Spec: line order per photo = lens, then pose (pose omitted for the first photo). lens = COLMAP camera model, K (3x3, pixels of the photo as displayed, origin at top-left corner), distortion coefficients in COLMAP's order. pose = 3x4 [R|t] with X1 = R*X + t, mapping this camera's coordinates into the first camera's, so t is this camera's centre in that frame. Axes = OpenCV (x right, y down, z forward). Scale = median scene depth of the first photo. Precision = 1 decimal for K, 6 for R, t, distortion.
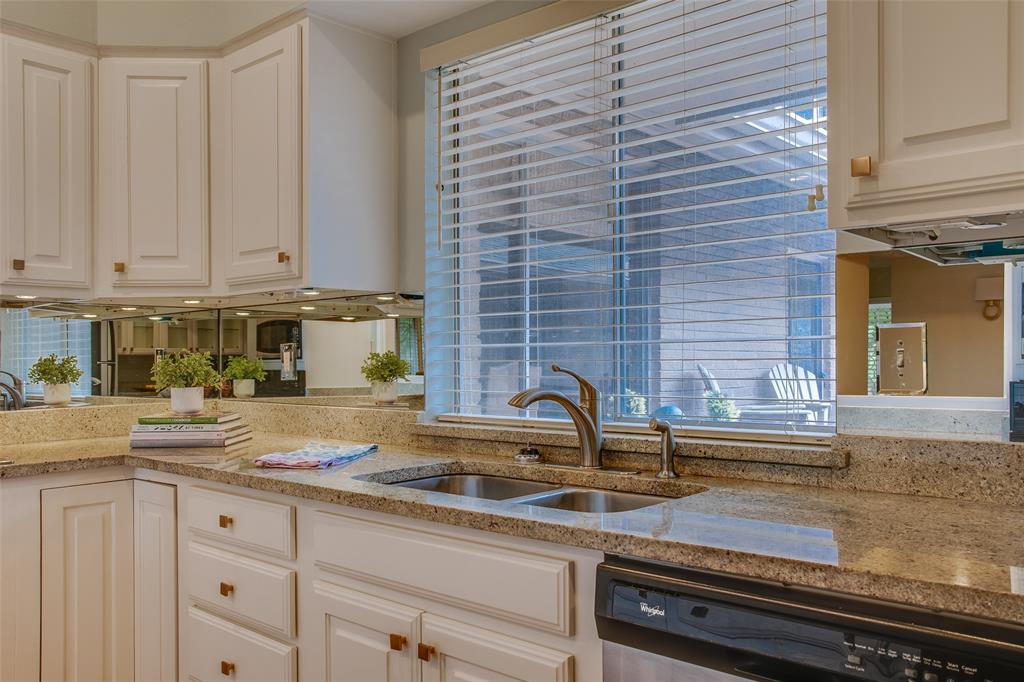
lens RADIAL K [[843.0, 0, 513.1], [0, 843.0, 357.1], [0, 0, 1]] dist [-0.041940, 0.082317]
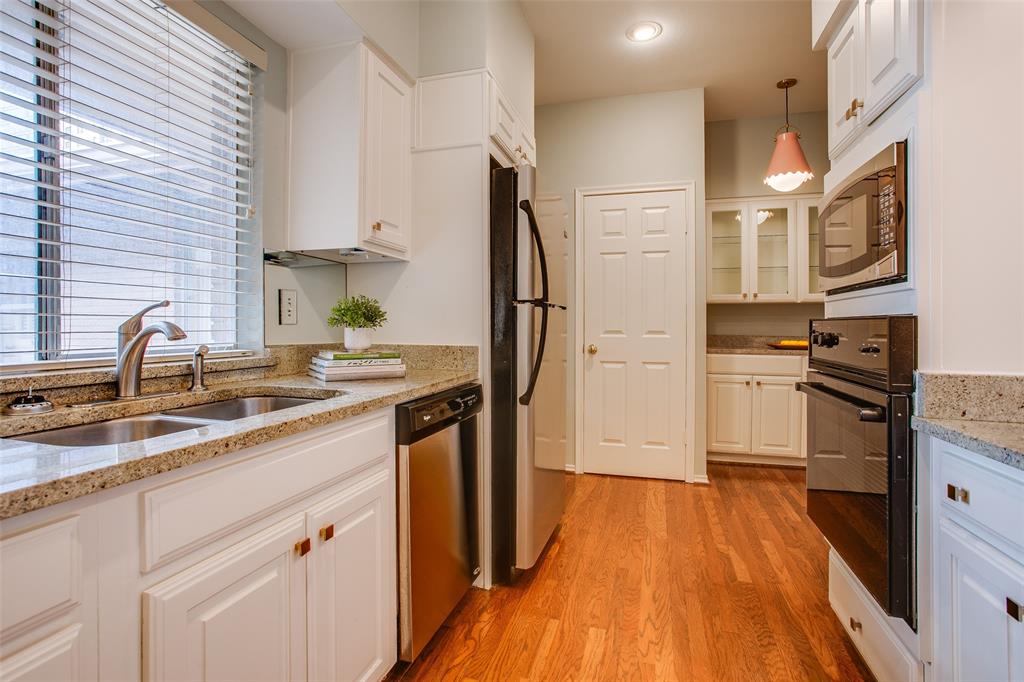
lens RADIAL K [[525.0, 0, 498.8], [0, 525.0, 324.0], [0, 0, 1]] dist [-0.048703, 0.026205]
pose [[-0.420834, 0.007406, 0.907107, -0.621770], [-0.003981, 0.999942, -0.010011, 0.037706], [-0.907129, -0.007824, -0.420780, 0.758781]]
